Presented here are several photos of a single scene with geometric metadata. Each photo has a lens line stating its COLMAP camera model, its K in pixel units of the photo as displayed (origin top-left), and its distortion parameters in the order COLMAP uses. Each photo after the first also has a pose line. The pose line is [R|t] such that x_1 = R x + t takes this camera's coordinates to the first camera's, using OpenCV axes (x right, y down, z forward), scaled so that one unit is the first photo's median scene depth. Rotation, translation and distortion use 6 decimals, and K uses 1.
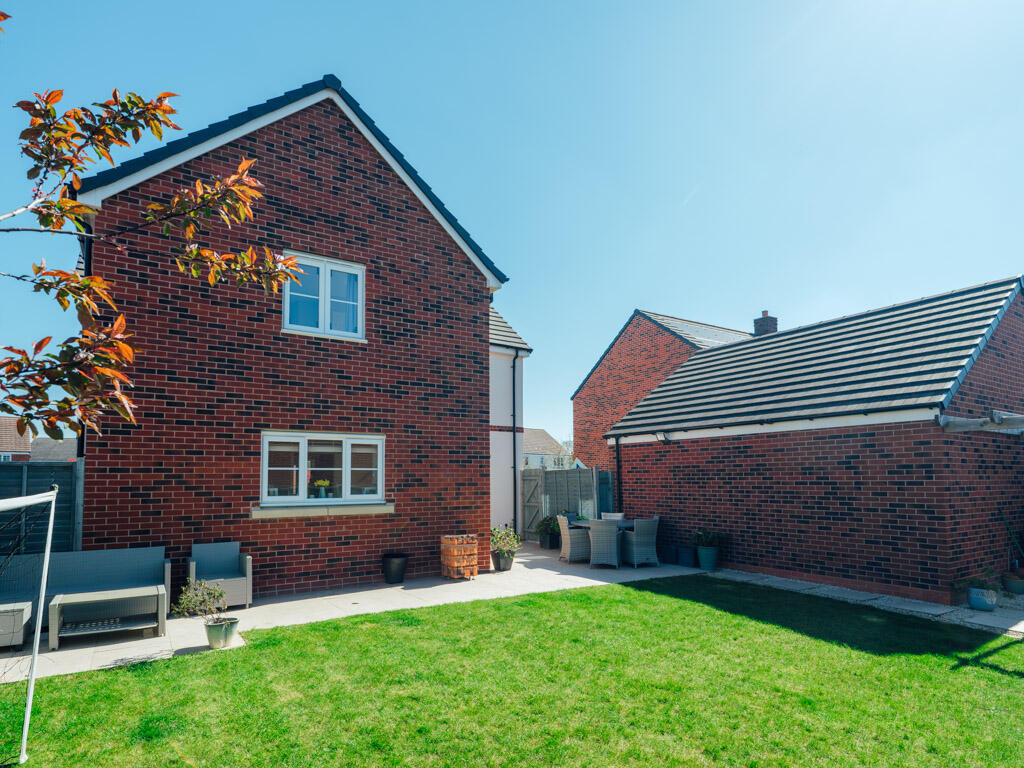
lens RADIAL K [[558.5, 0, 506.8], [0, 558.5, 378.7], [0, 0, 1]] dist [0.004398, -0.001476]
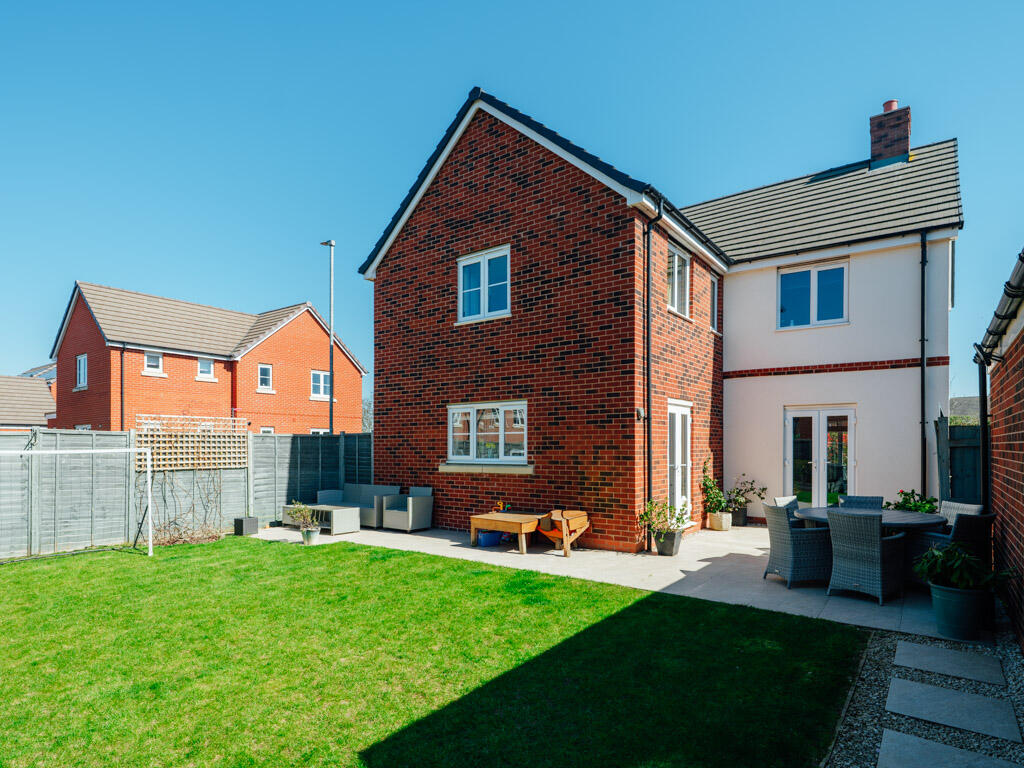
lens RADIAL K [[558.5, 0, 506.8], [0, 558.5, 378.7], [0, 0, 1]] dist [0.004398, -0.001476]
pose [[0.371160, -0.104094, -0.922716, 0.726416], [0.170448, 0.984450, -0.042496, 0.099016], [0.912791, -0.141502, 0.383131, 0.568623]]
